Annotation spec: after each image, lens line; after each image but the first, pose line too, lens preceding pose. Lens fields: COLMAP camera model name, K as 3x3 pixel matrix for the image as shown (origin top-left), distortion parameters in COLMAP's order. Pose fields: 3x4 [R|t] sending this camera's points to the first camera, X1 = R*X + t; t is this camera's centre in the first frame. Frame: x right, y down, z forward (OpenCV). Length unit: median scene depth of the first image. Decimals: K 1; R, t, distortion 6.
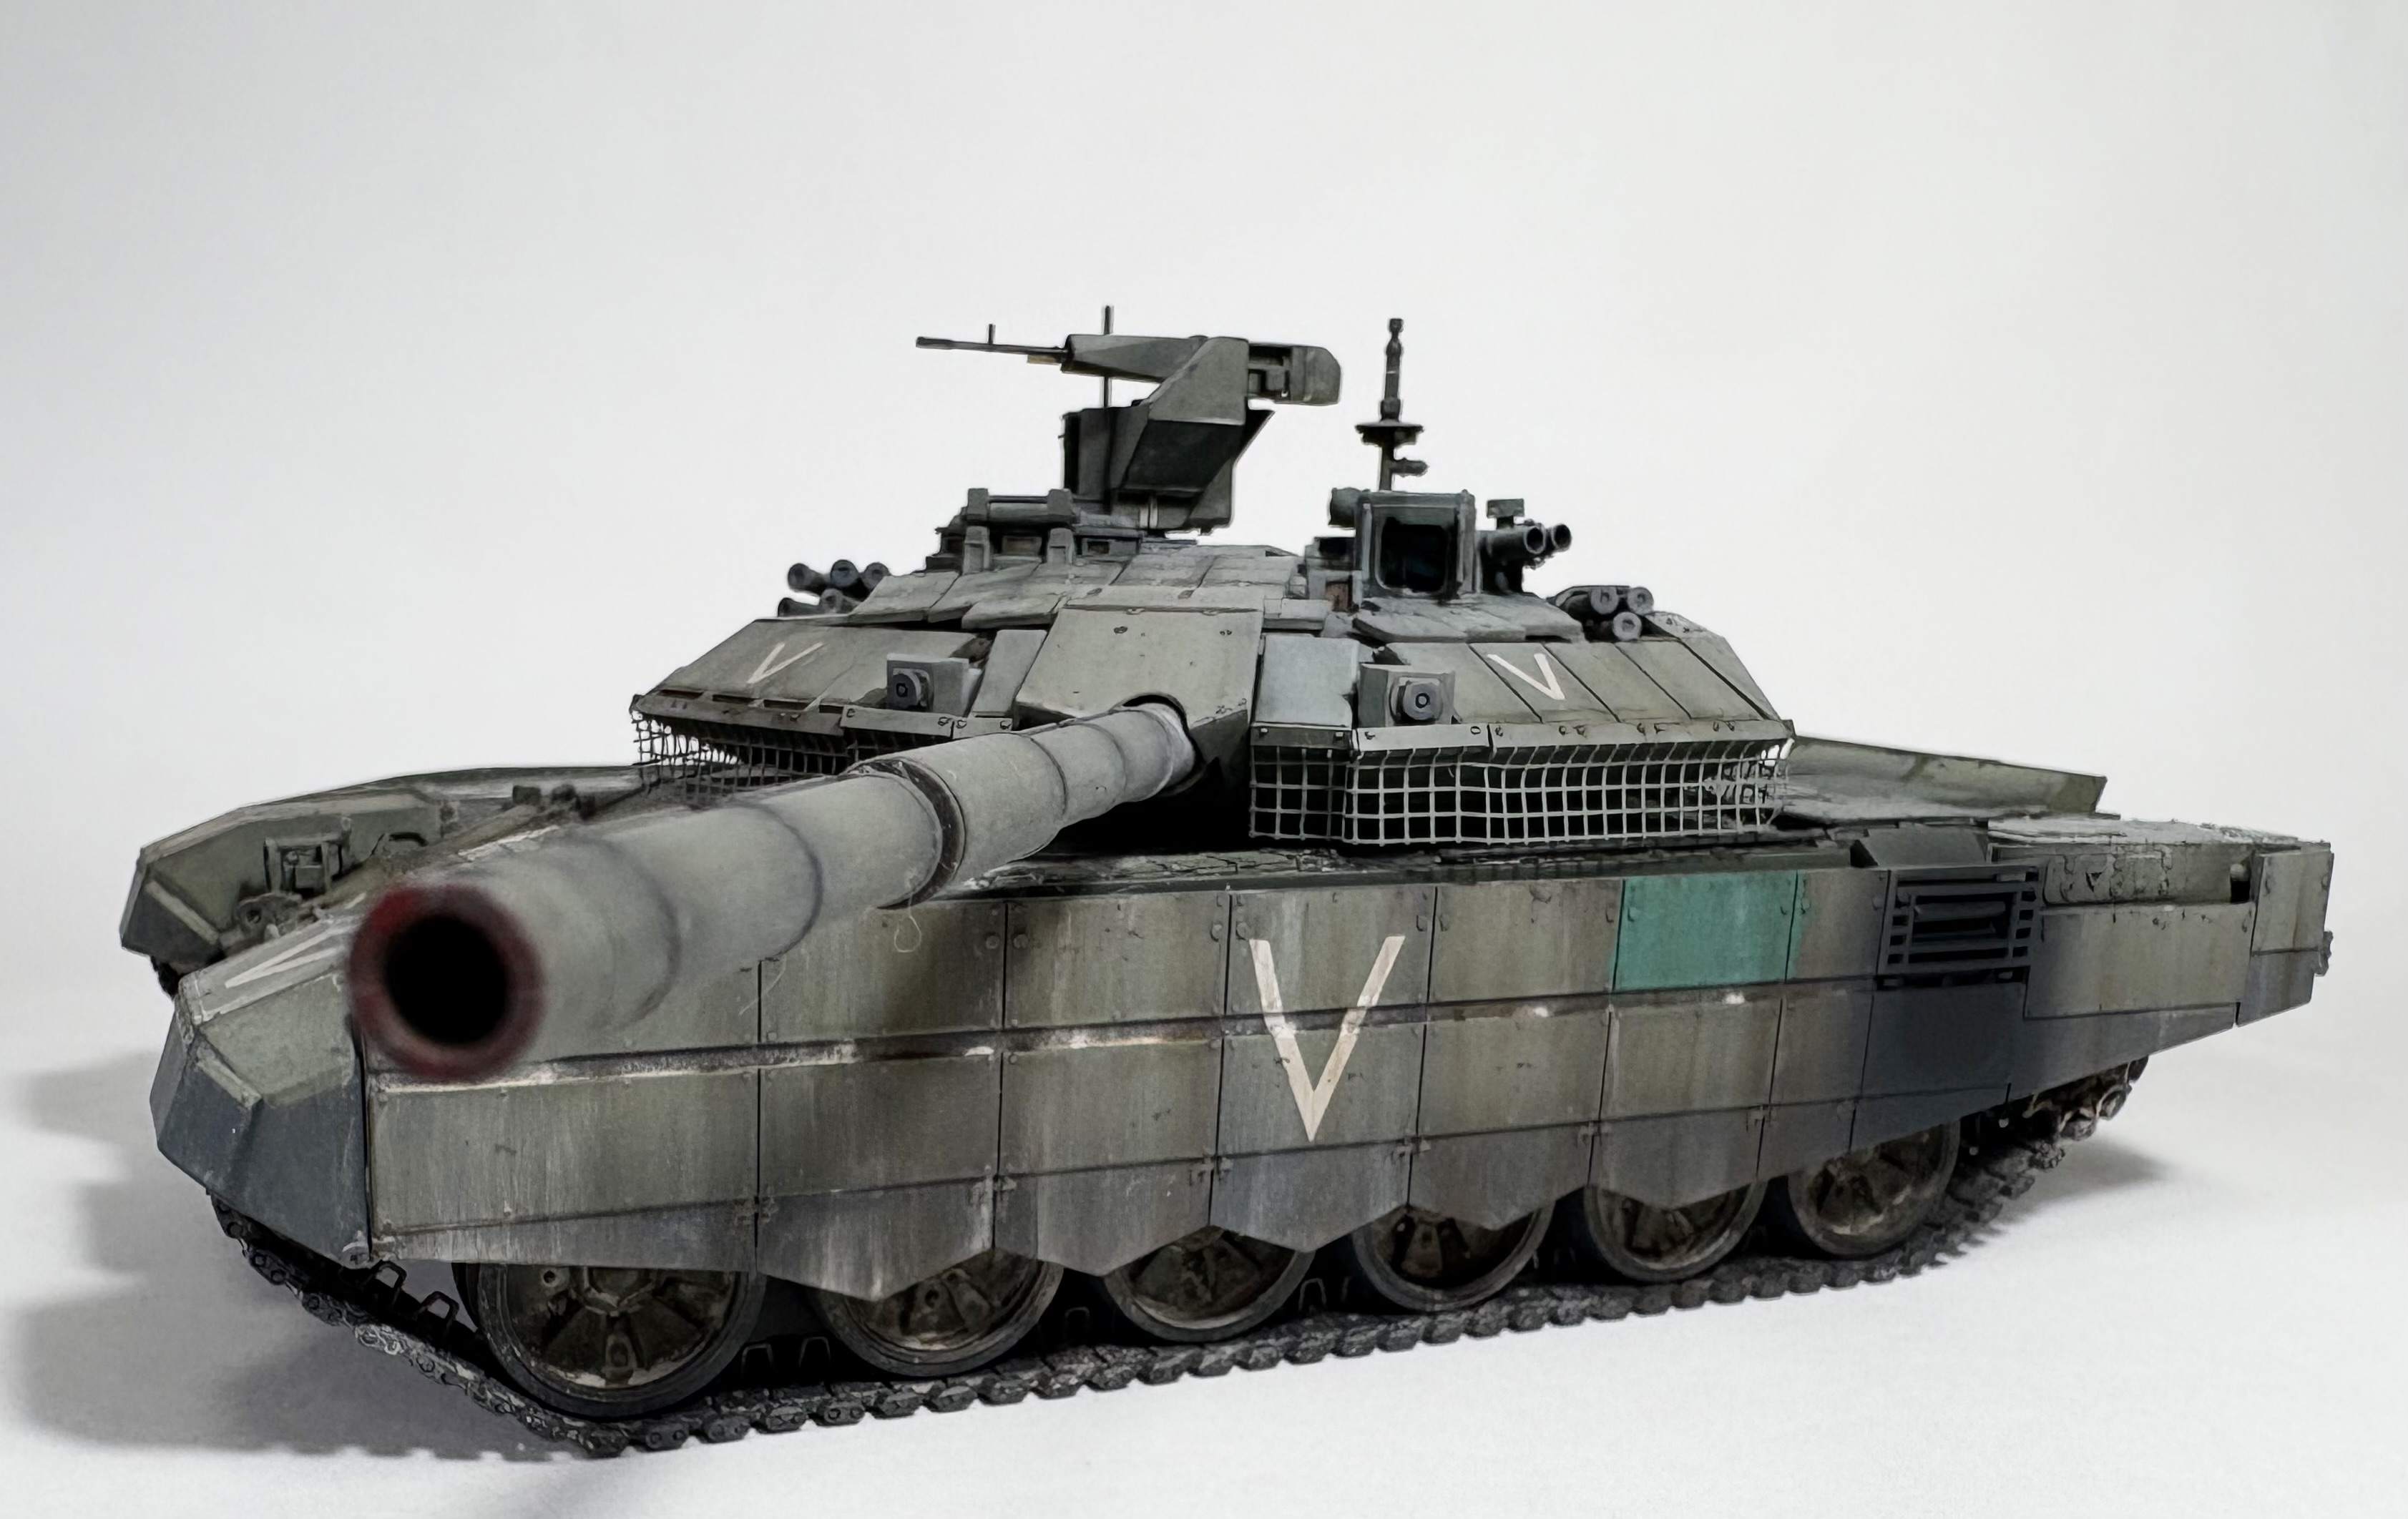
lens RADIAL K [[2075.6, 0, 1099.0], [0, 2075.6, 1126.5], [0, 0, 1]] dist [-0.001948, -0.003257]
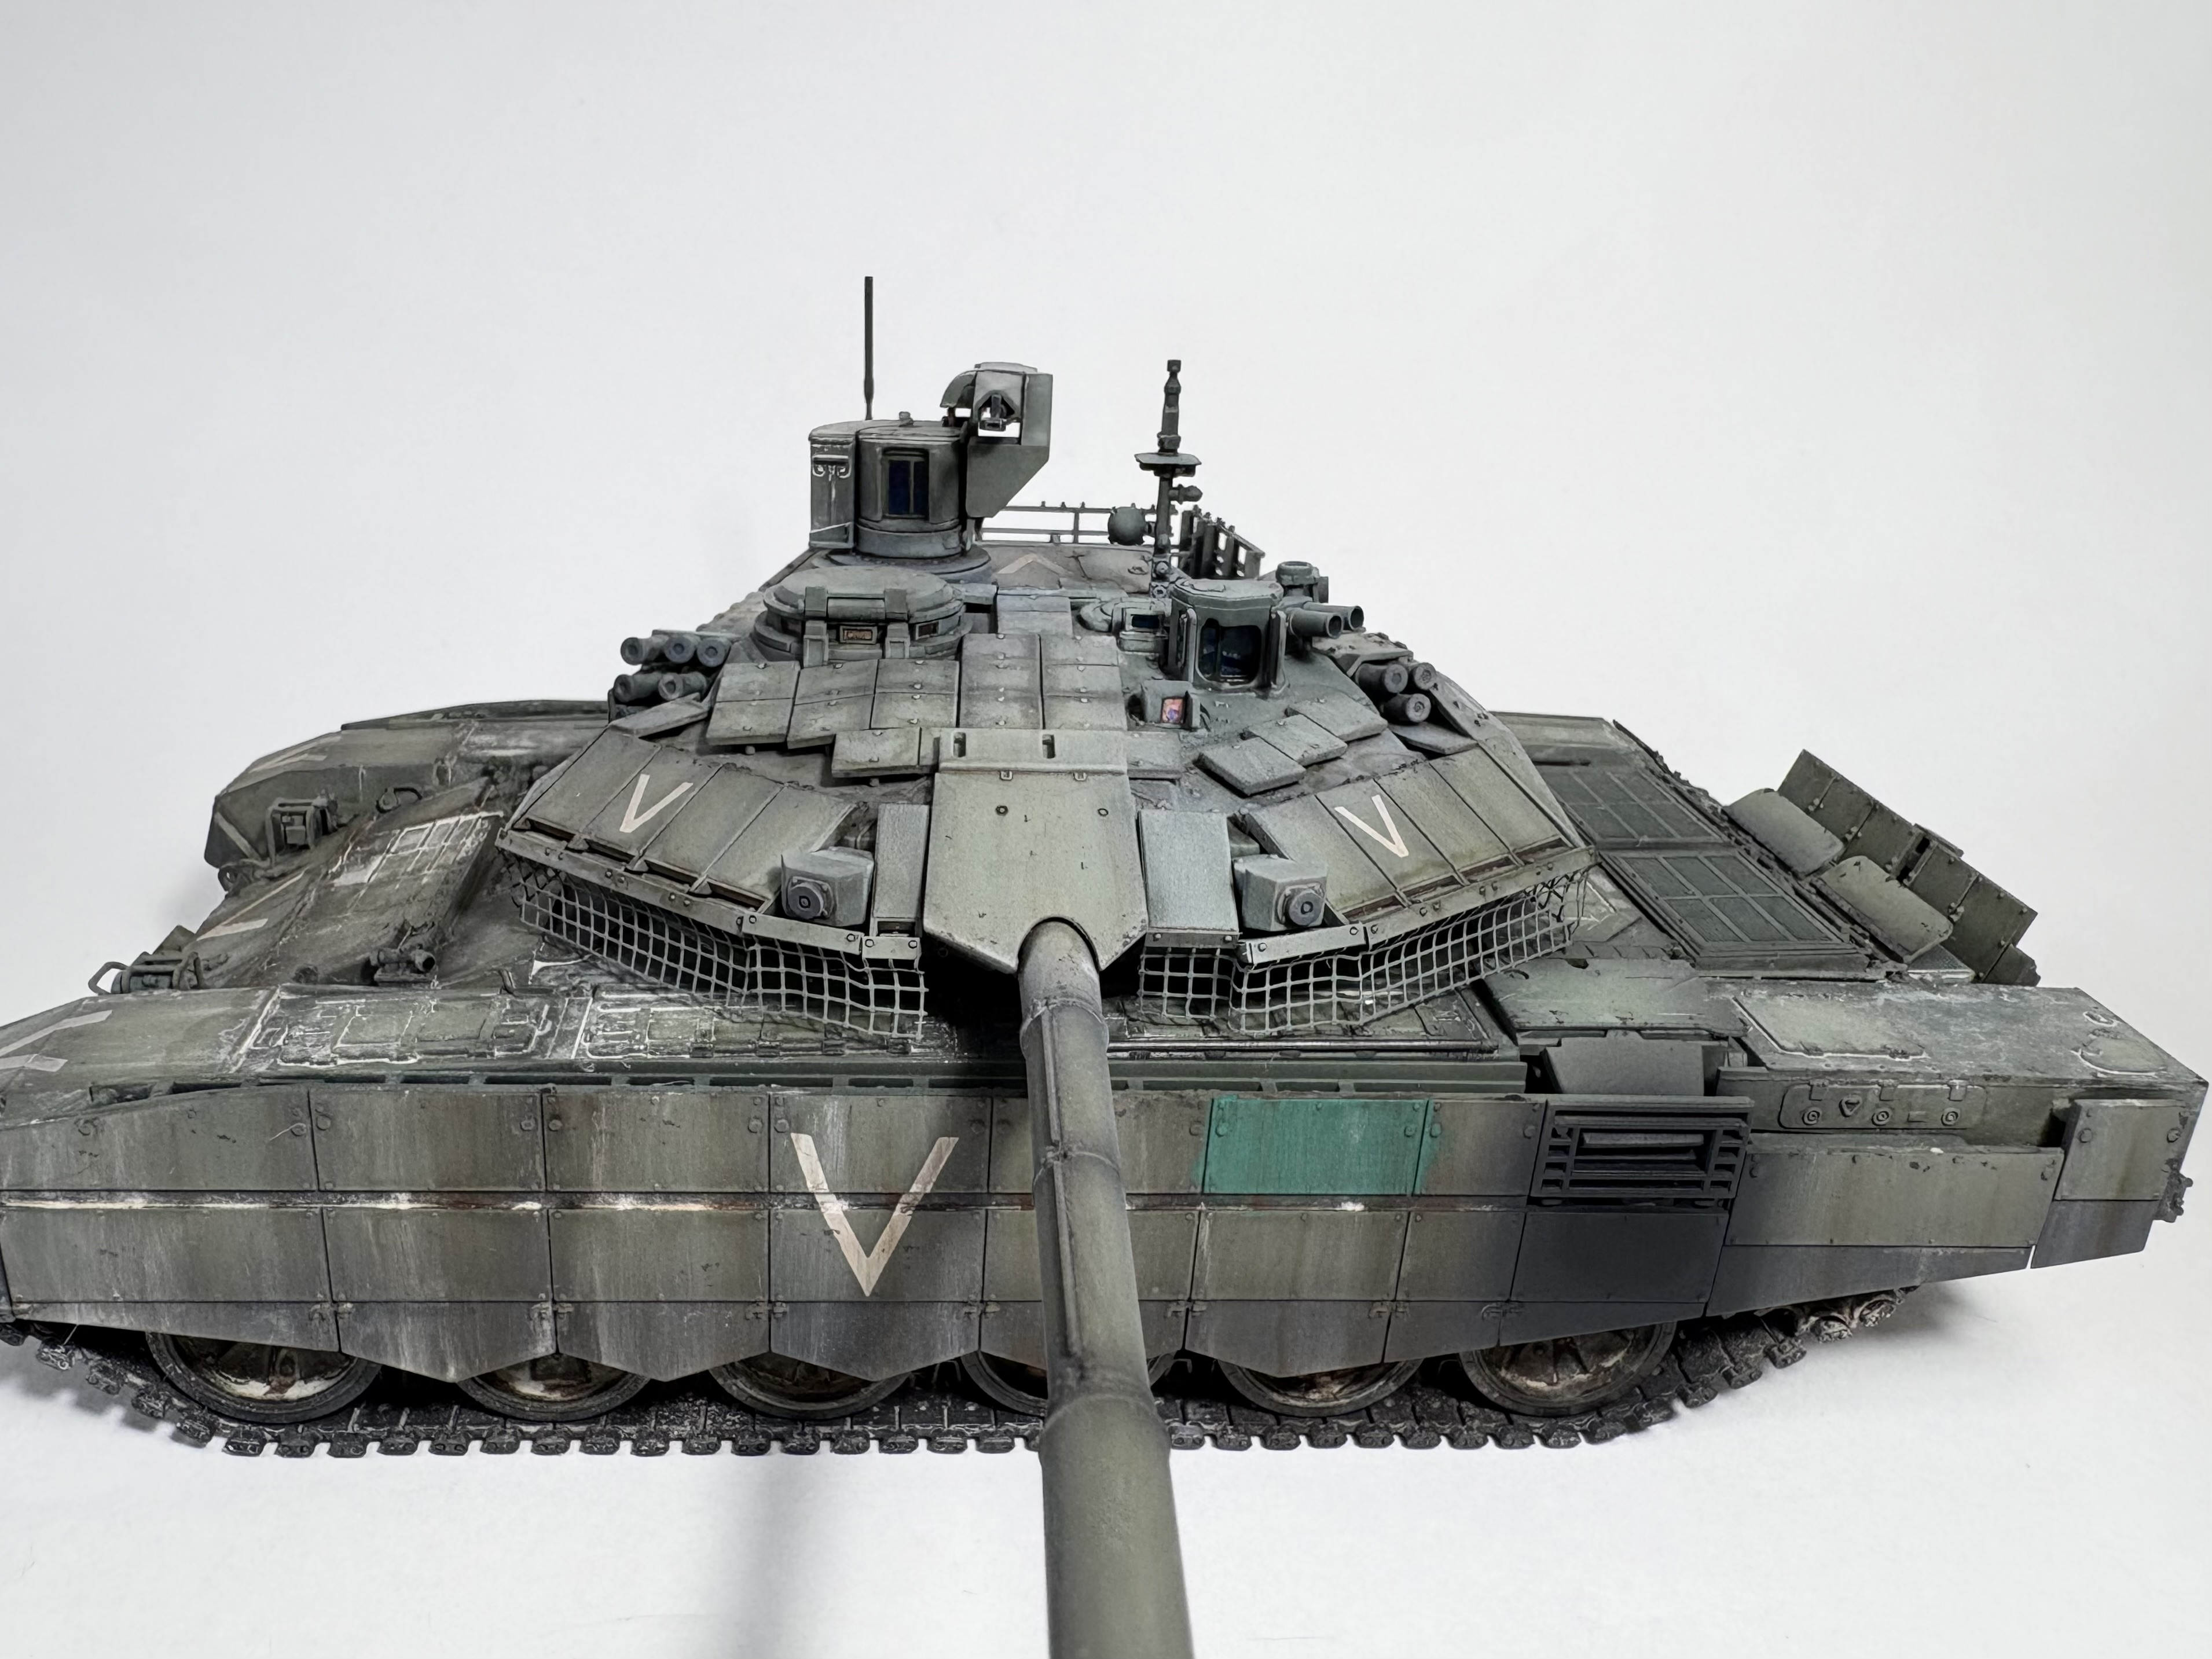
lens RADIAL K [[1626.1, 0, 1030.3], [0, 1626.1, 783.3], [0, 0, 1]] dist [-0.001050, 0.000221]
pose [[0.939123, 0.134781, -0.316042, 0.419171], [-0.110253, 0.989417, 0.094333, -0.352602], [0.325411, -0.053746, 0.944044, 0.241007]]
